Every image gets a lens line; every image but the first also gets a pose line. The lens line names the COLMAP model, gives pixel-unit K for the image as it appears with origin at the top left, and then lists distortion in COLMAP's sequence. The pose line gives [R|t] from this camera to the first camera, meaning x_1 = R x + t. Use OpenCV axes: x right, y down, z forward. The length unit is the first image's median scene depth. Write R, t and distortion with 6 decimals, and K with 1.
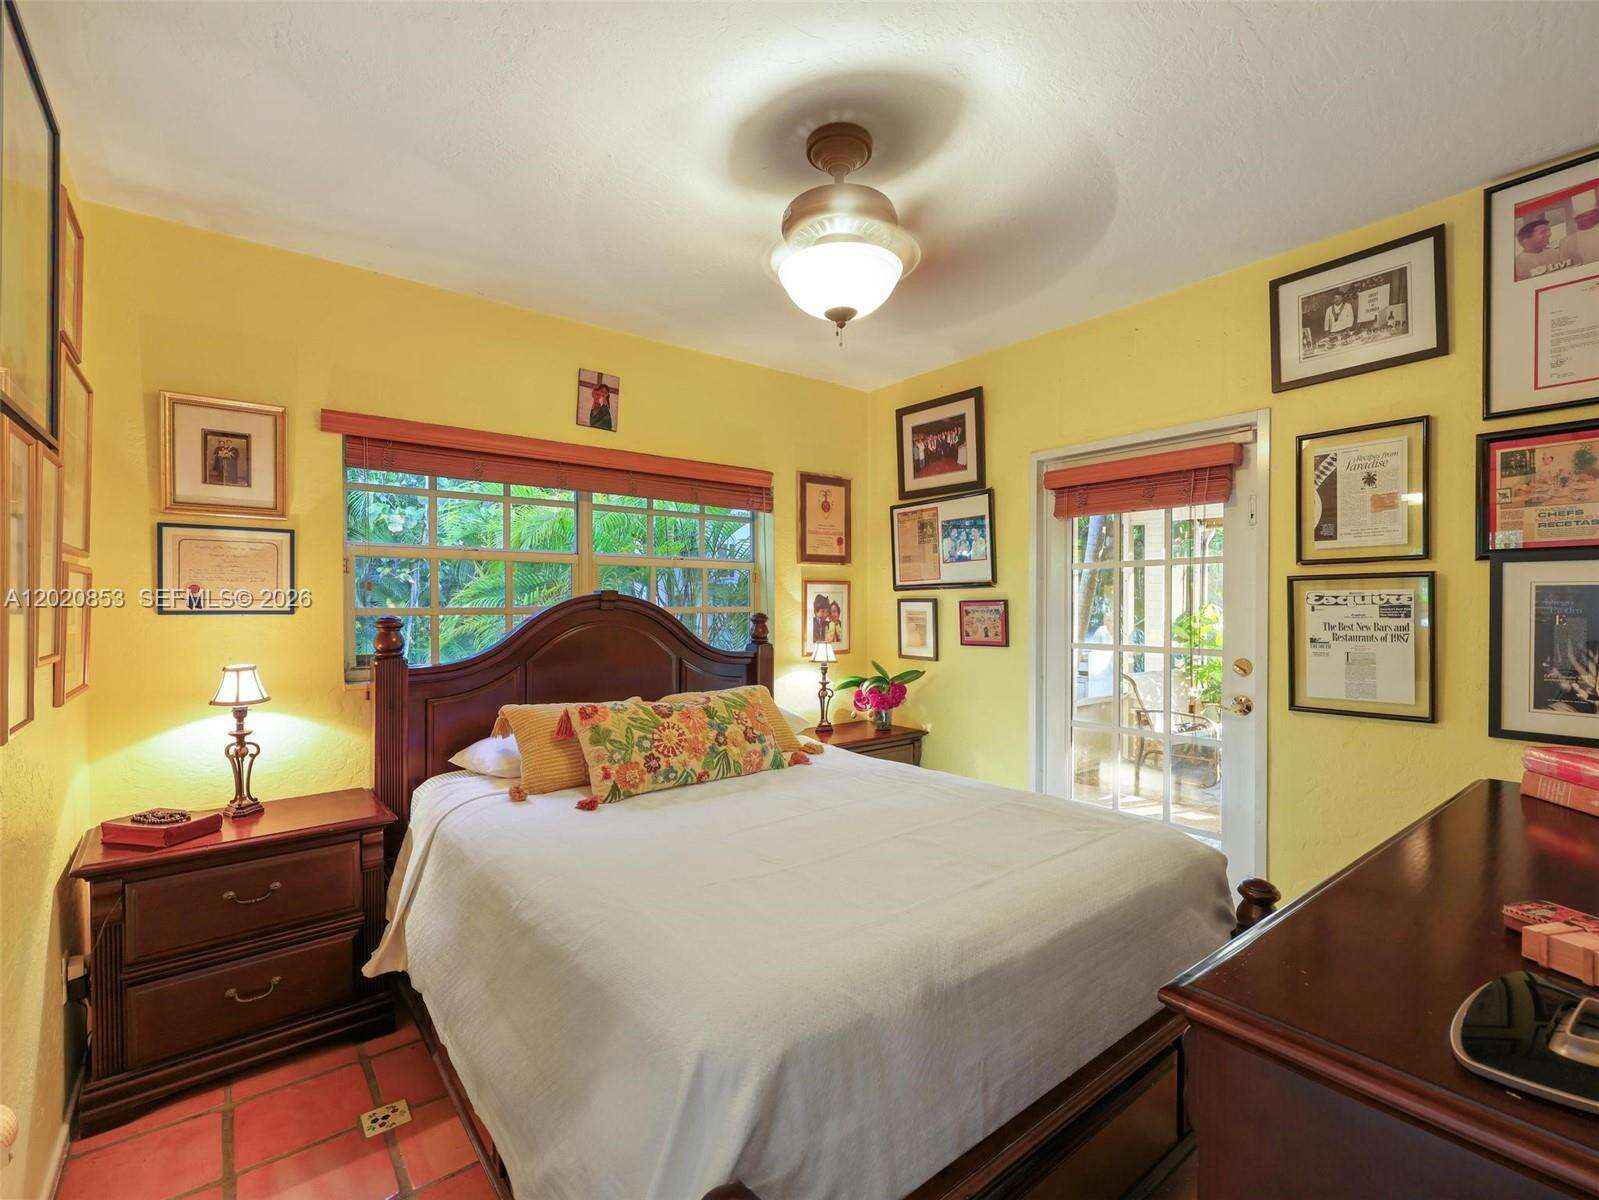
lens RADIAL K [[724.7, 0, 799.5], [0, 724.7, 600.0], [0, 0, 1]] dist [0.021398, -0.000591]
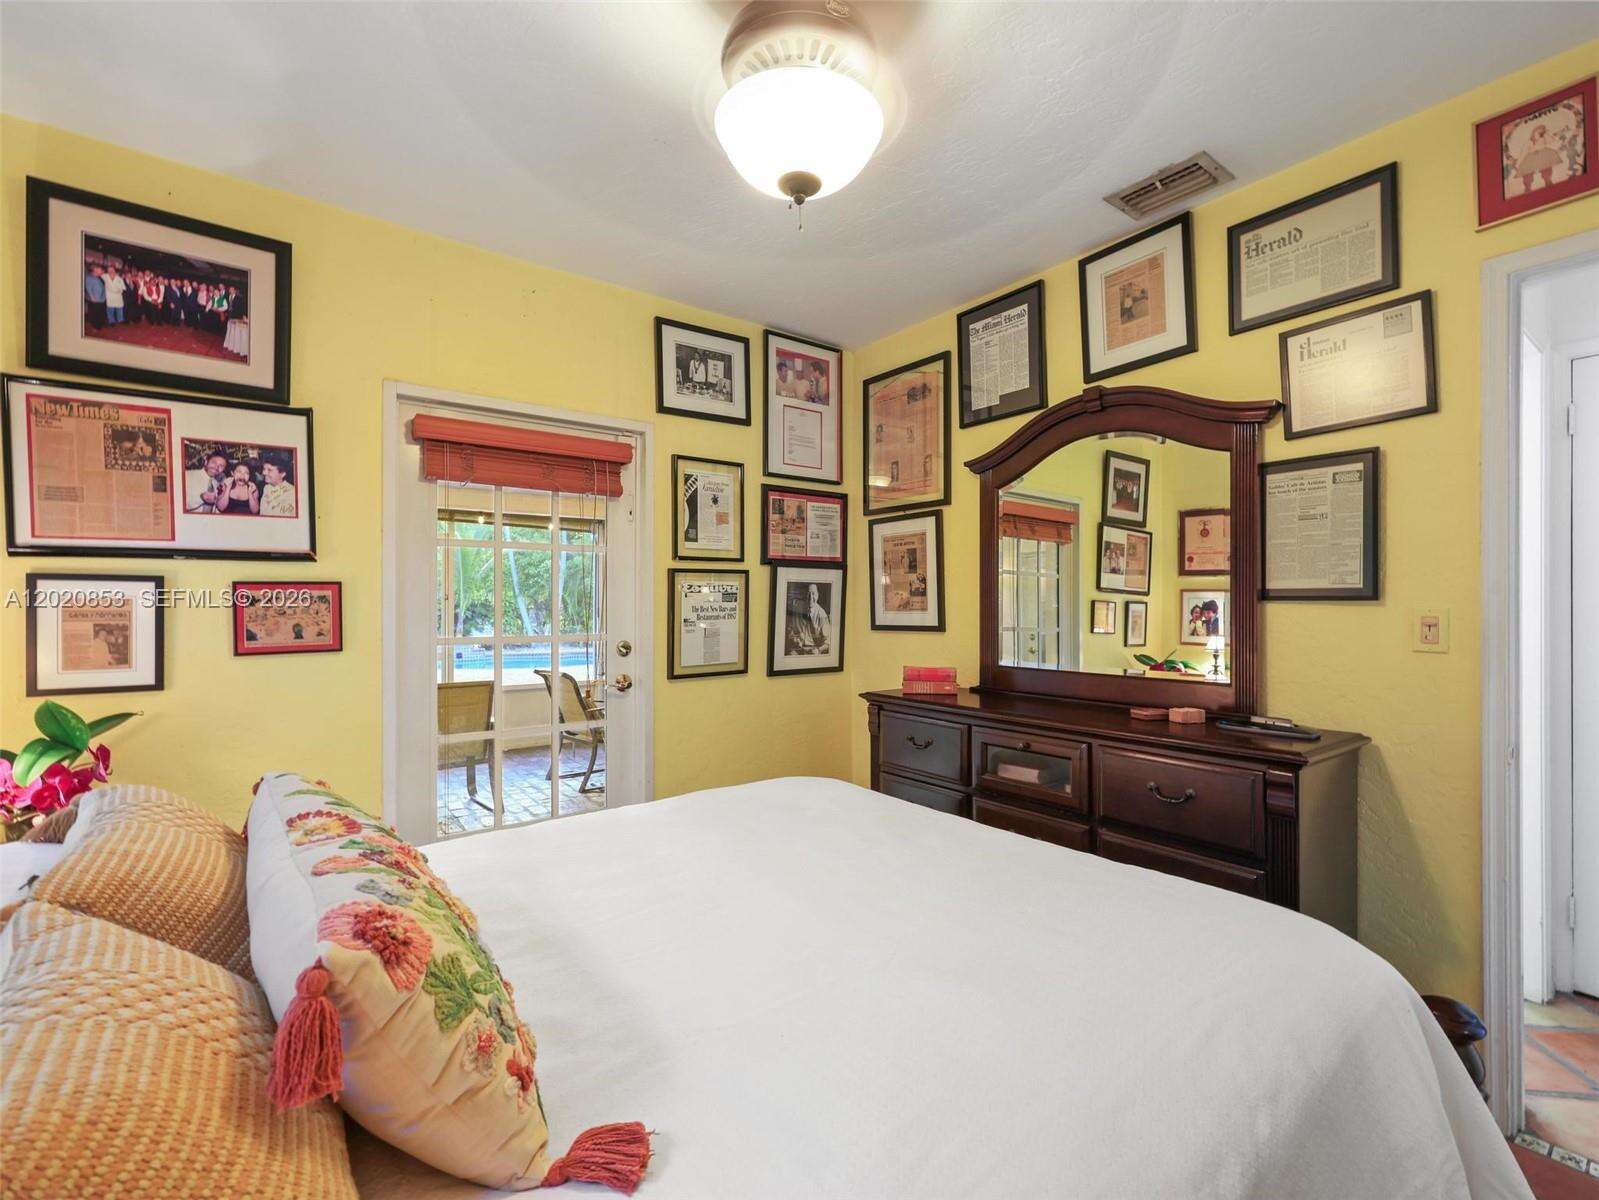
lens RADIAL K [[724.7, 0, 799.5], [0, 724.7, 600.0], [0, 0, 1]] dist [0.021398, -0.000591]
pose [[0.036689, 0.013440, 0.999236, -0.529321], [0.000654, 0.999909, -0.013473, 0.036728], [-0.999327, 0.001148, 0.036677, 0.761342]]
